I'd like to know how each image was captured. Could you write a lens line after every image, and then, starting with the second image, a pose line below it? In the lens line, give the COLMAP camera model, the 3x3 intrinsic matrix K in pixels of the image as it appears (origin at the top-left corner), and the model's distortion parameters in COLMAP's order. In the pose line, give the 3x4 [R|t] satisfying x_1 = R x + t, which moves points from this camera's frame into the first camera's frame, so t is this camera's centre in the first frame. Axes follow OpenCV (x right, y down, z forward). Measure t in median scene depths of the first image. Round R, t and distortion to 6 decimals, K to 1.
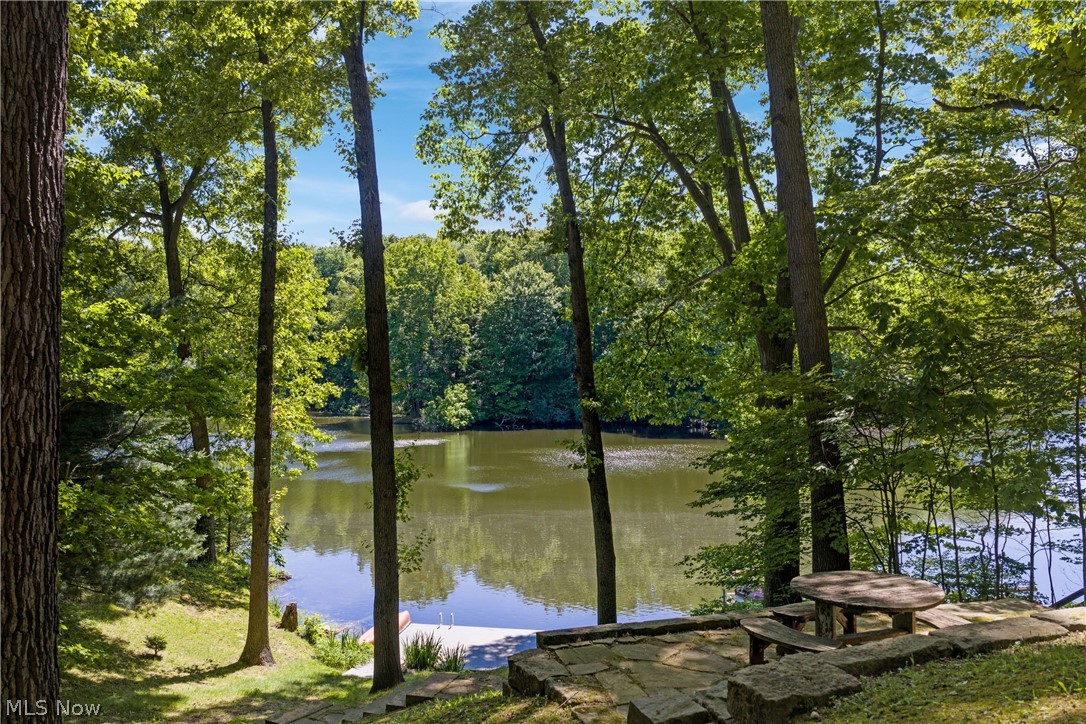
lens RADIAL K [[918.1, 0, 544.6], [0, 918.1, 366.0], [0, 0, 1]] dist [-0.060274, 0.003219]
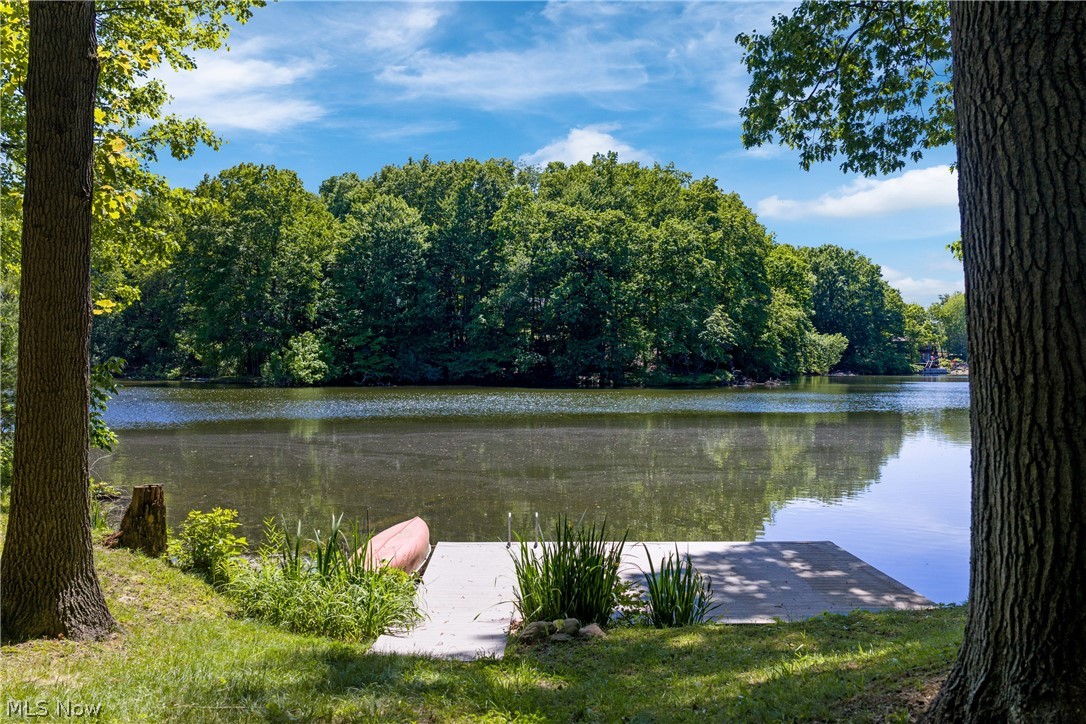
lens RADIAL K [[918.1, 0, 539.5], [0, 918.1, 357.4], [0, 0, 1]] dist [-0.060274, 0.003219]
pose [[0.981403, -0.003028, 0.191933, -0.048138], [0.005786, 0.999888, -0.013810, 0.053727], [-0.191870, 0.014664, 0.981311, 0.152209]]
